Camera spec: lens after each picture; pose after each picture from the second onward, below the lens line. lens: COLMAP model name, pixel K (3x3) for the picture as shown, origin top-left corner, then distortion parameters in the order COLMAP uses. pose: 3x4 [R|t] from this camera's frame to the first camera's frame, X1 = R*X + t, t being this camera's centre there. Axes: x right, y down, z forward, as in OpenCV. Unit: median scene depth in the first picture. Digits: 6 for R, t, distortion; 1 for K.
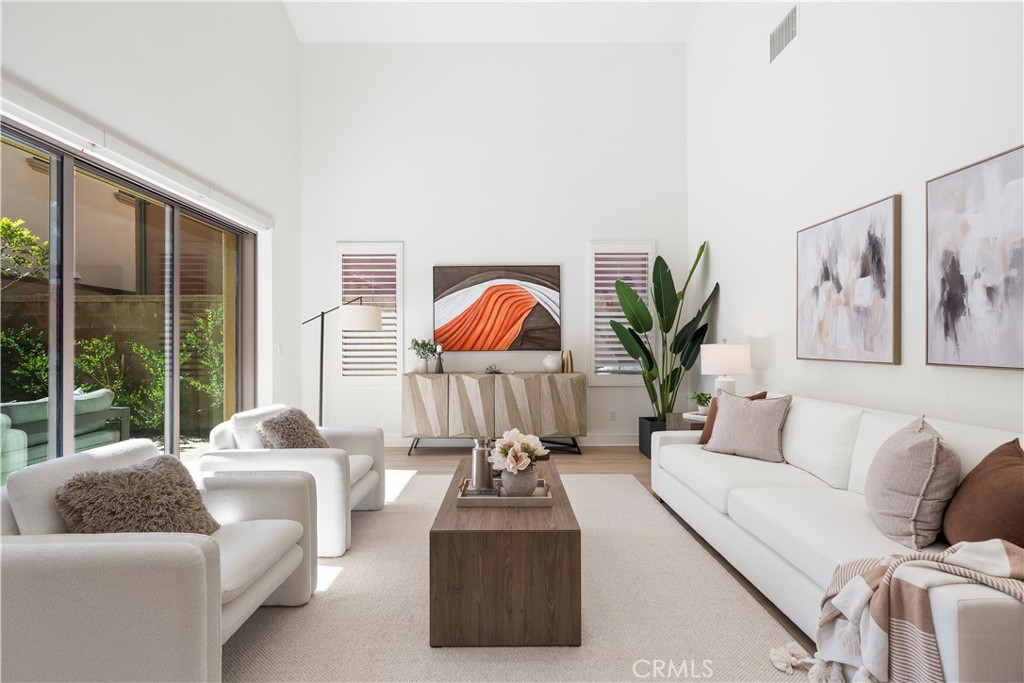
lens RADIAL K [[454.9, 0, 508.3], [0, 454.9, 344.8], [0, 0, 1]] dist [0.001465, 0.000542]
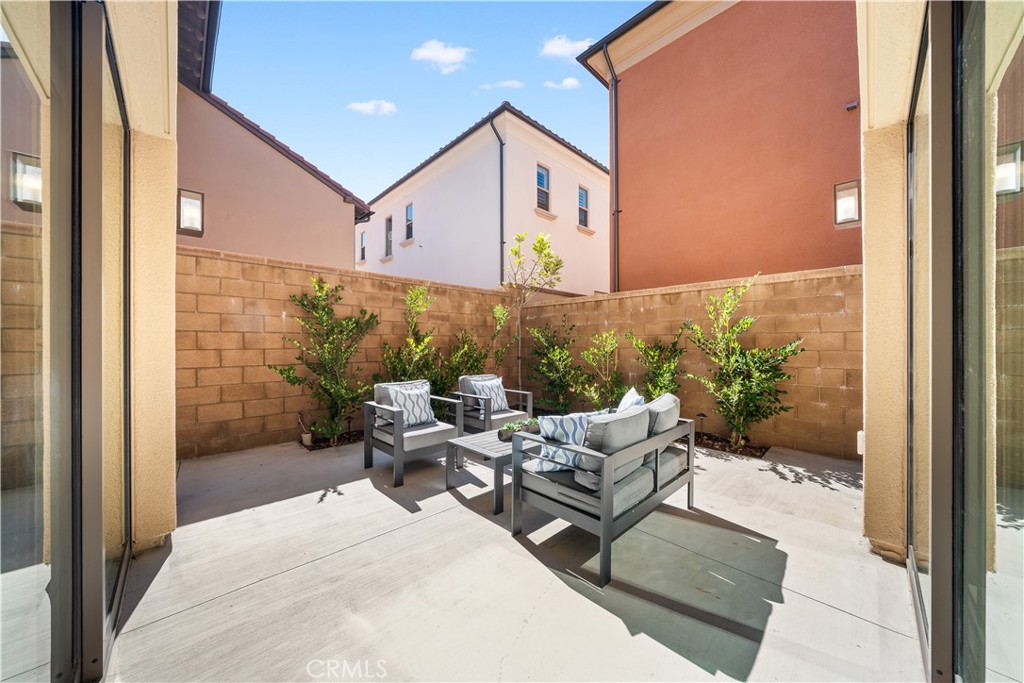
lens RADIAL K [[349.5, 0, 515.0], [0, 349.5, 344.7], [0, 0, 1]] dist [-0.005832, -0.000333]
pose [[0.696708, 0.006877, -0.717322, -0.601591], [-0.003731, 0.999975, 0.005963, 0.011493], [0.717346, -0.001478, 0.696716, 0.382862]]
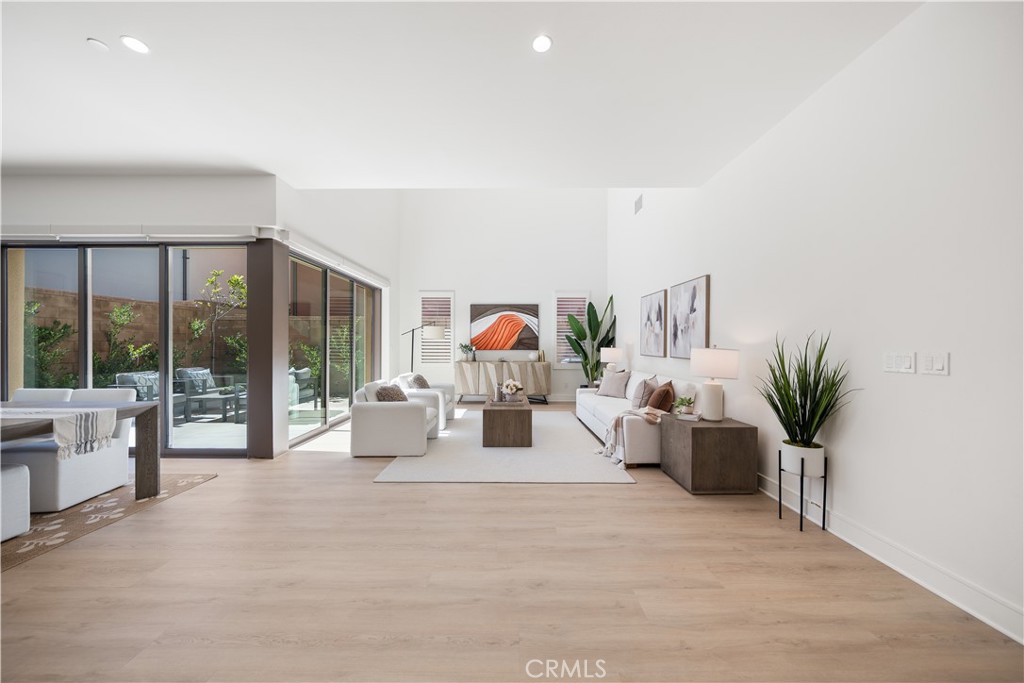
lens RADIAL K [[349.5, 0, 510.8], [0, 349.5, 345.6], [0, 0, 1]] dist [-0.005832, -0.000333]
pose [[0.999966, 0.007233, -0.003996, 0.008237], [-0.007217, 0.999967, 0.003854, -0.011627], [0.004024, -0.003825, 0.999985, -0.478819]]
